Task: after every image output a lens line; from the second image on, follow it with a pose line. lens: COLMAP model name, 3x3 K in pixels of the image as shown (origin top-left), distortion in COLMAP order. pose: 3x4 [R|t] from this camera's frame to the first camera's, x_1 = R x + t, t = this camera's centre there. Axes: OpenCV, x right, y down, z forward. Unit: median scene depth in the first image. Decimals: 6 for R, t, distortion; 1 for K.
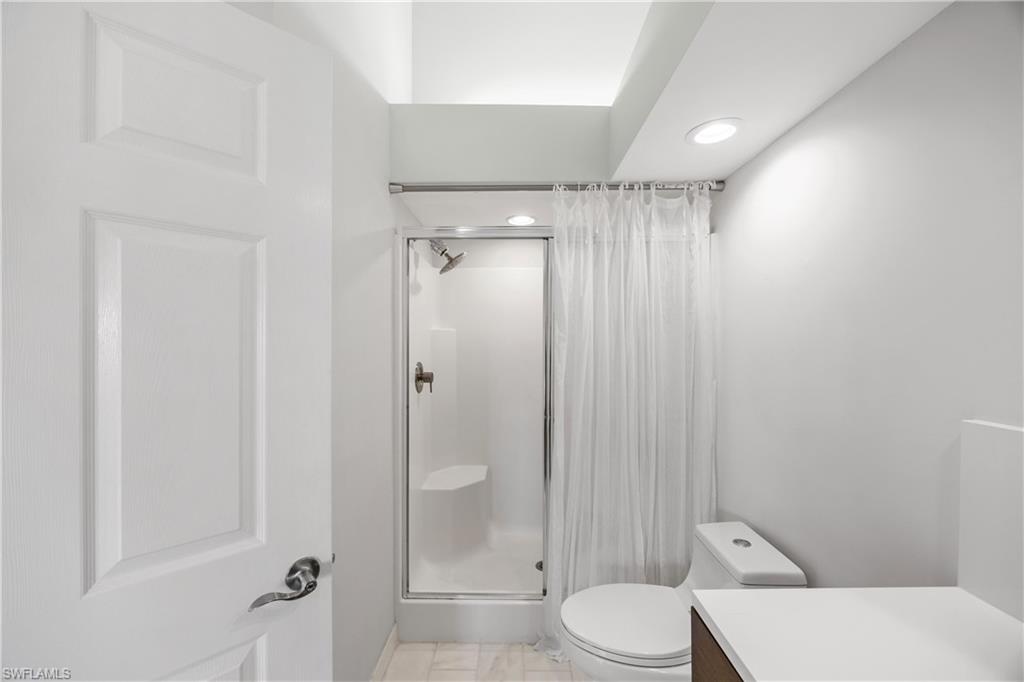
lens RADIAL K [[386.4, 0, 510.6], [0, 386.4, 343.8], [0, 0, 1]] dist [-0.001809, 0.000040]
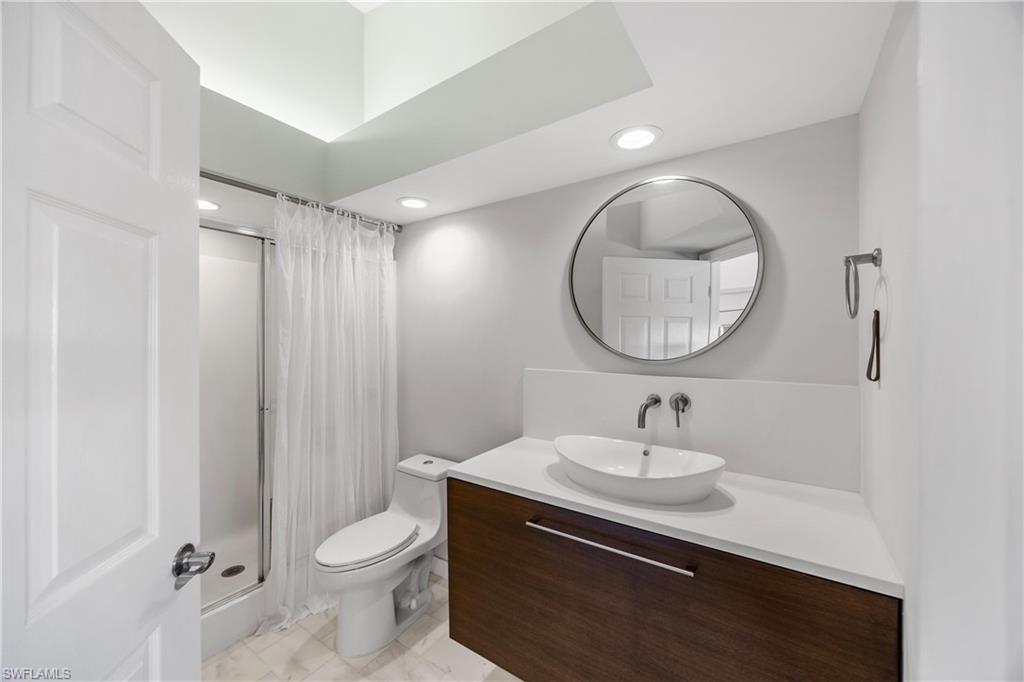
lens RADIAL K [[390.3, 0, 512.2], [0, 390.3, 338.1], [0, 0, 1]] dist [-0.001495, -0.000064]
pose [[0.555679, -0.001710, 0.831395, -0.429157], [0.005500, 0.999984, -0.001619, 0.001691], [-0.831379, 0.005472, 0.555679, -0.152066]]
